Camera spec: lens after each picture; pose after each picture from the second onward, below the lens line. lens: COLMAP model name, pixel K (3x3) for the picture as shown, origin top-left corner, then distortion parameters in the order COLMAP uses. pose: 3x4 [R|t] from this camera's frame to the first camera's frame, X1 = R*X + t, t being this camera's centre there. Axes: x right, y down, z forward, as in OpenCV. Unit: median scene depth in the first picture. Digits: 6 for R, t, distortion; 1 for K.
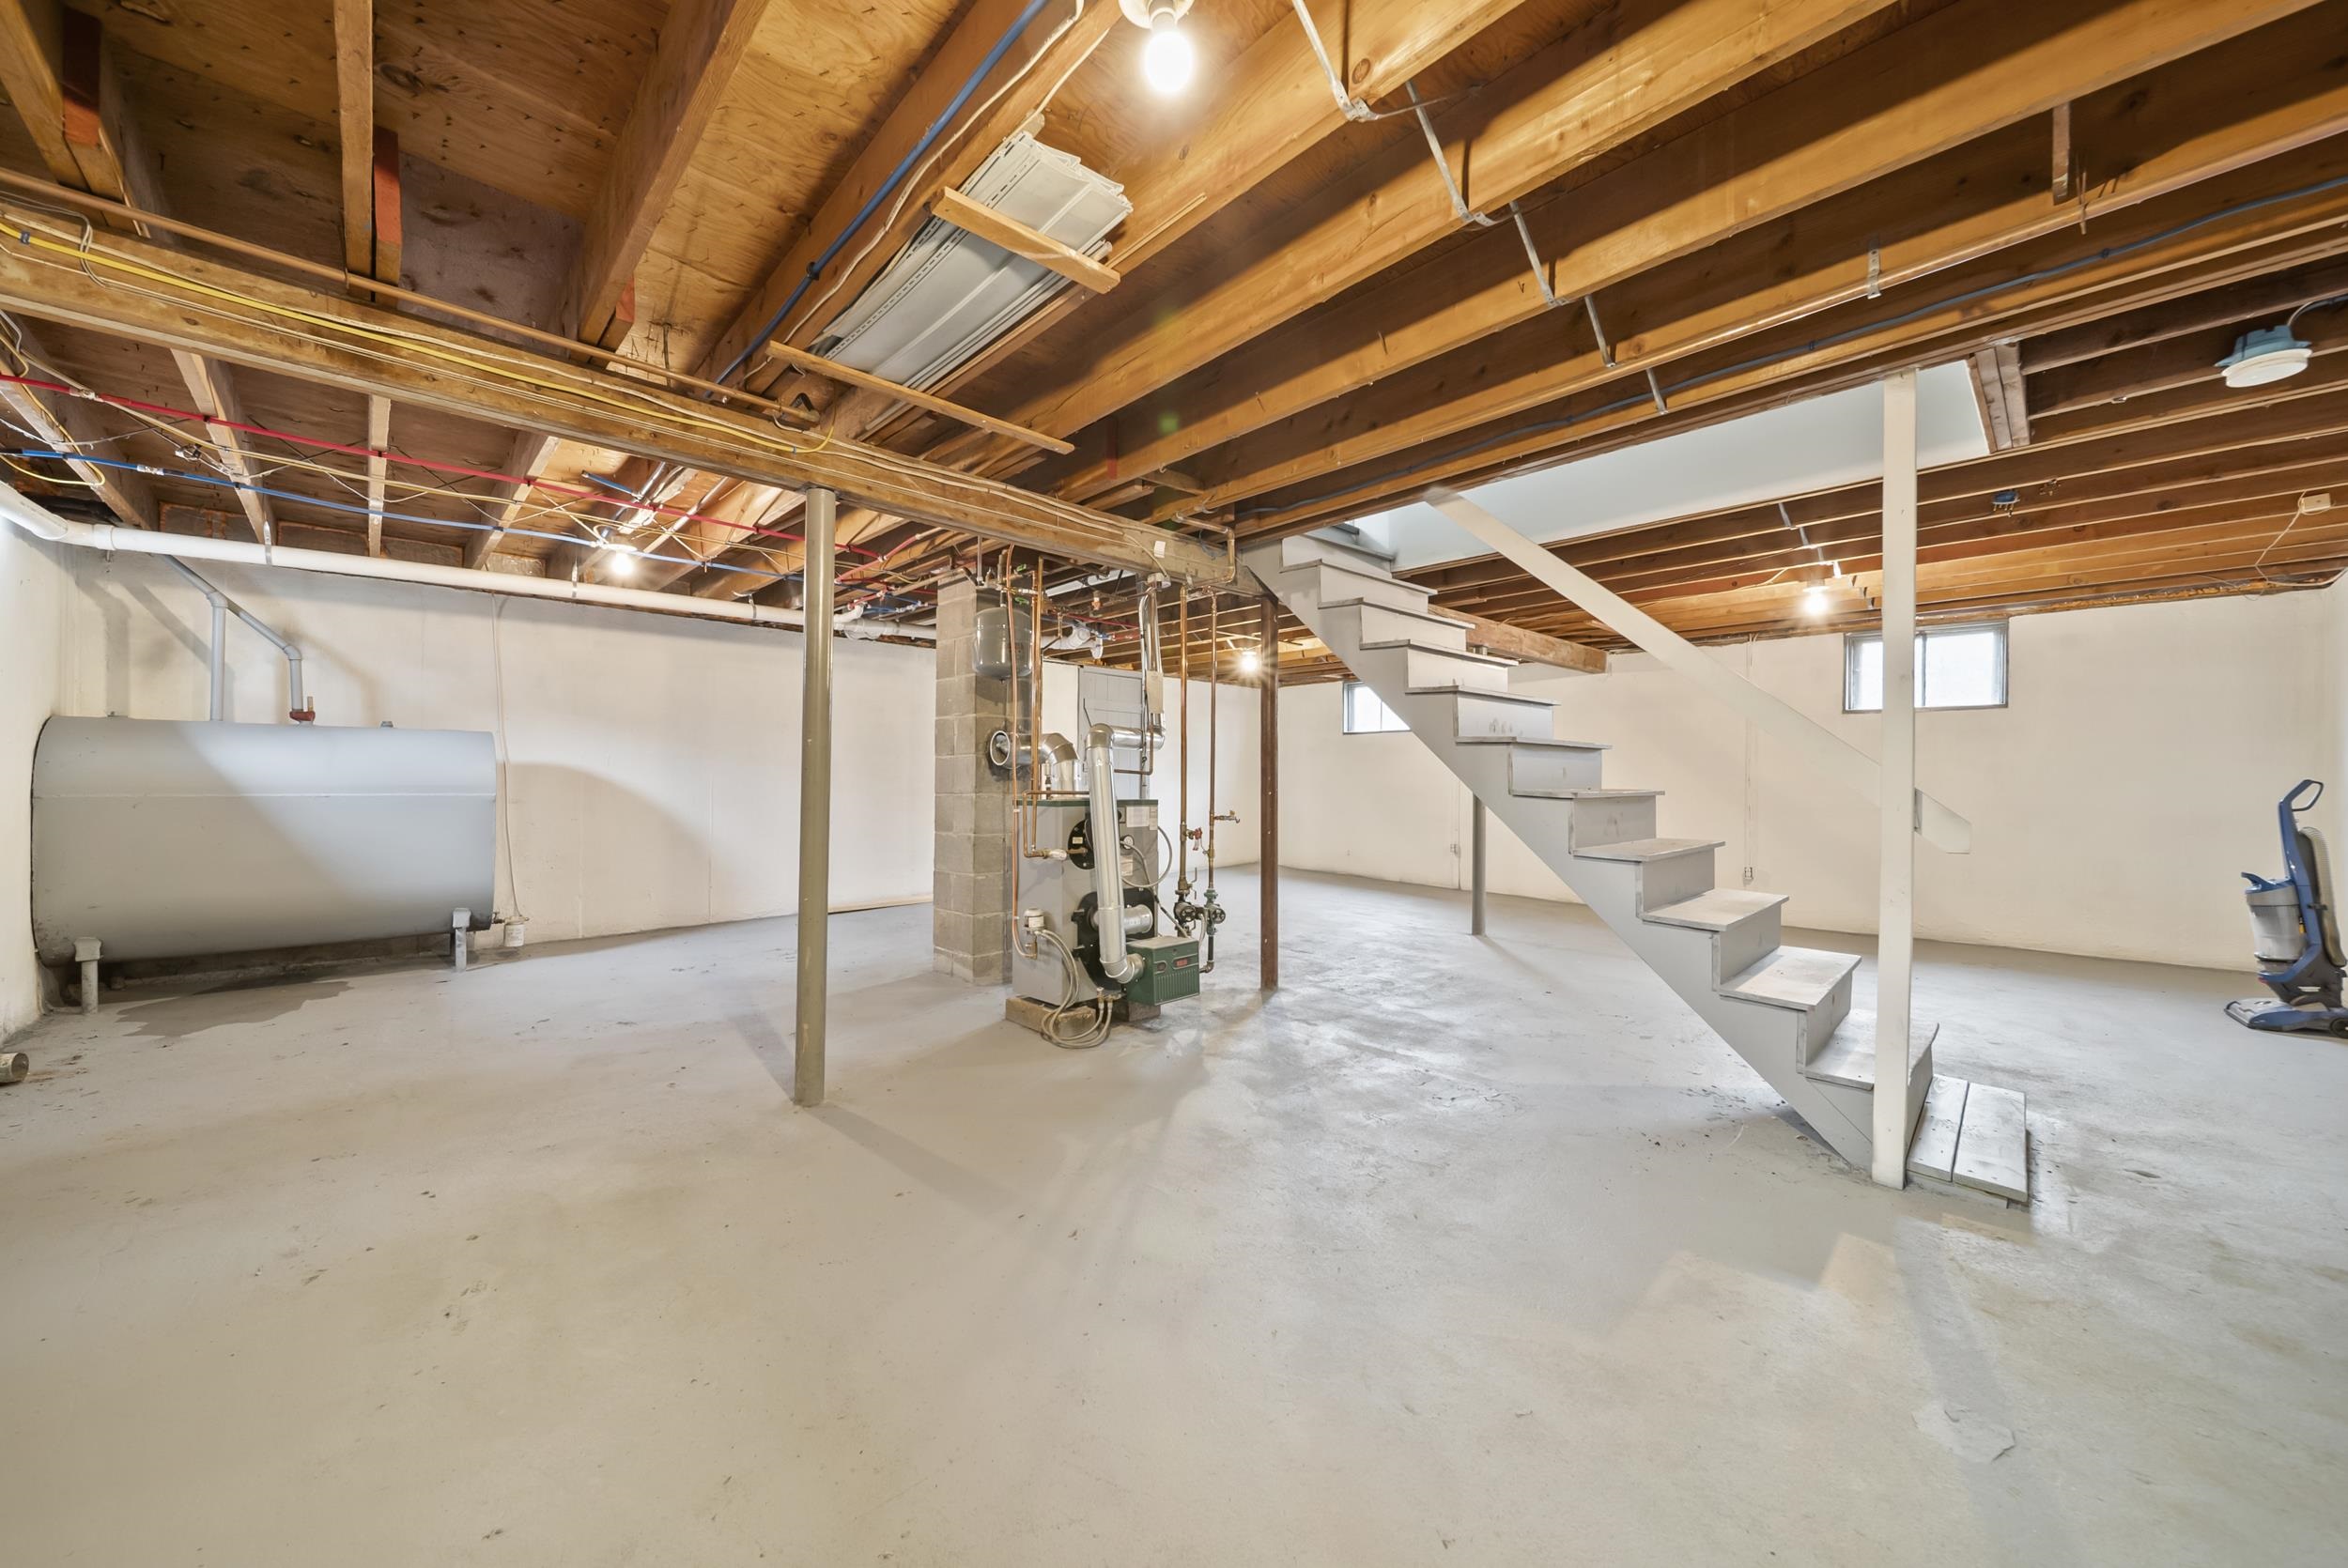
lens RADIAL K [[825.8, 0, 1182.4], [0, 825.8, 783.6], [0, 0, 1]] dist [-0.002527, -0.000552]
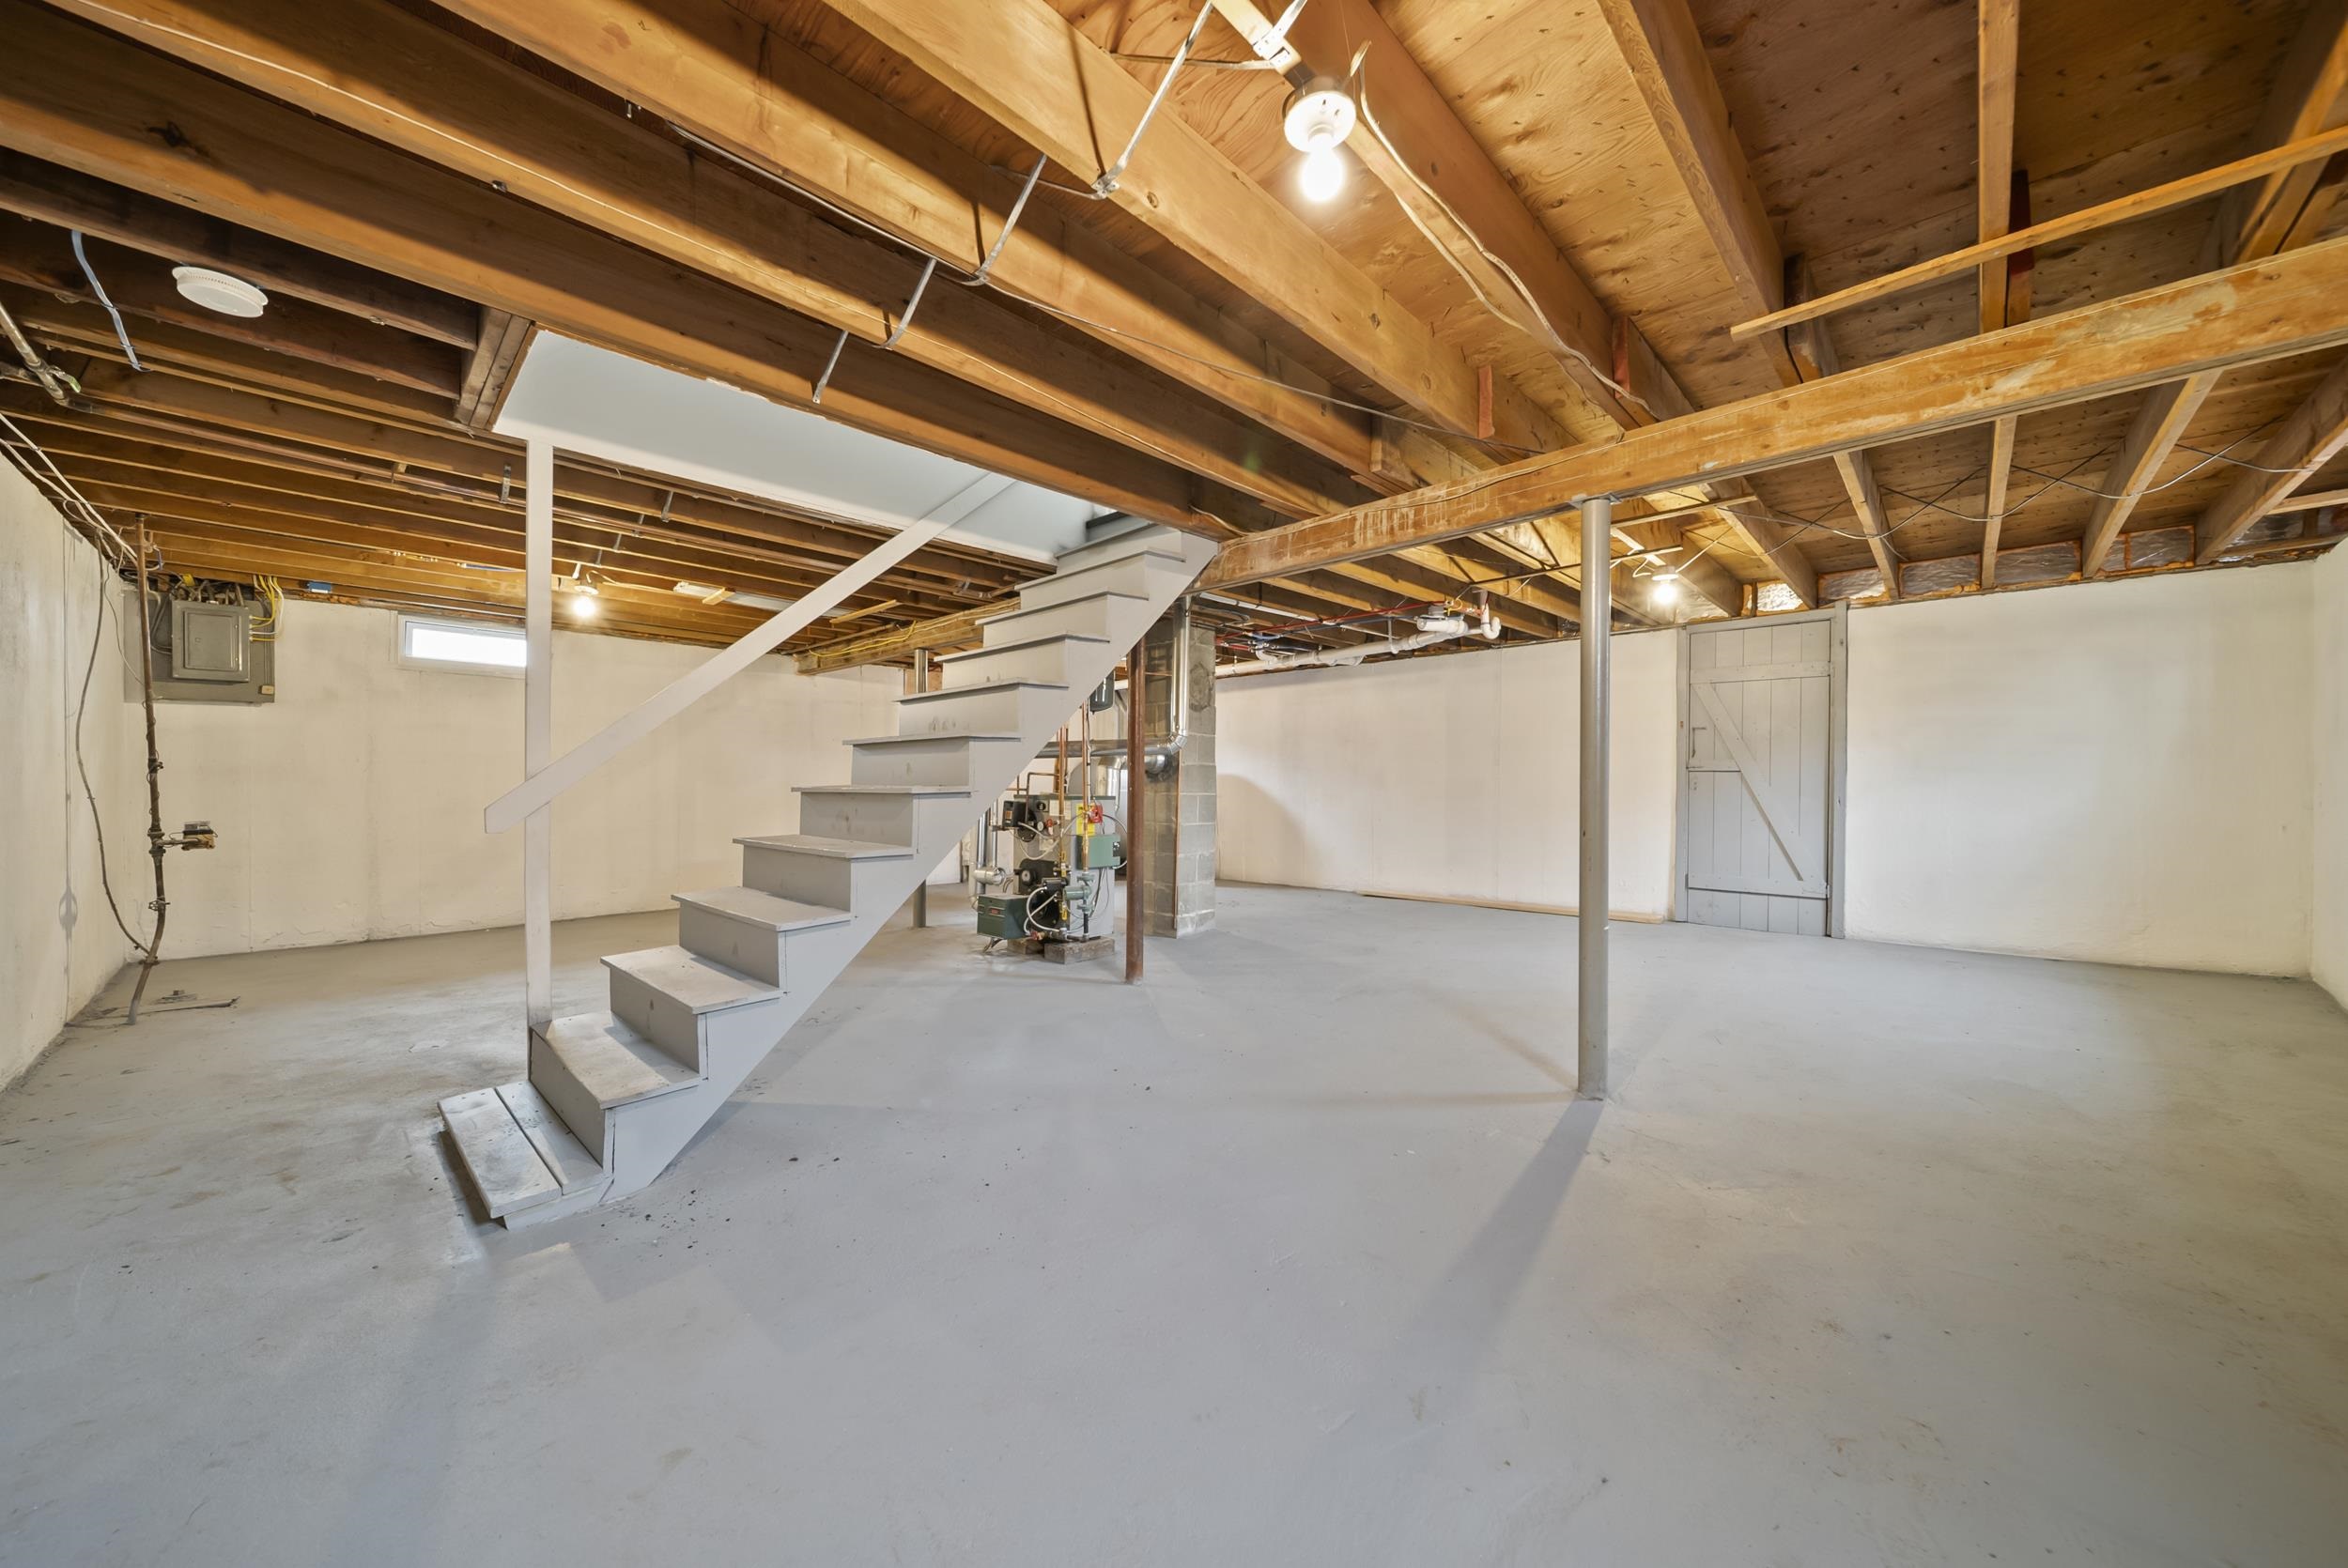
lens RADIAL K [[825.8, 0, 1183.9], [0, 825.8, 783.6], [0, 0, 1]] dist [-0.002527, -0.000552]
pose [[0.058497, -0.002309, -0.998285, 2.161017], [-0.005978, 0.999979, -0.002664, 0.007664], [0.998270, 0.006124, 0.058482, 1.895476]]
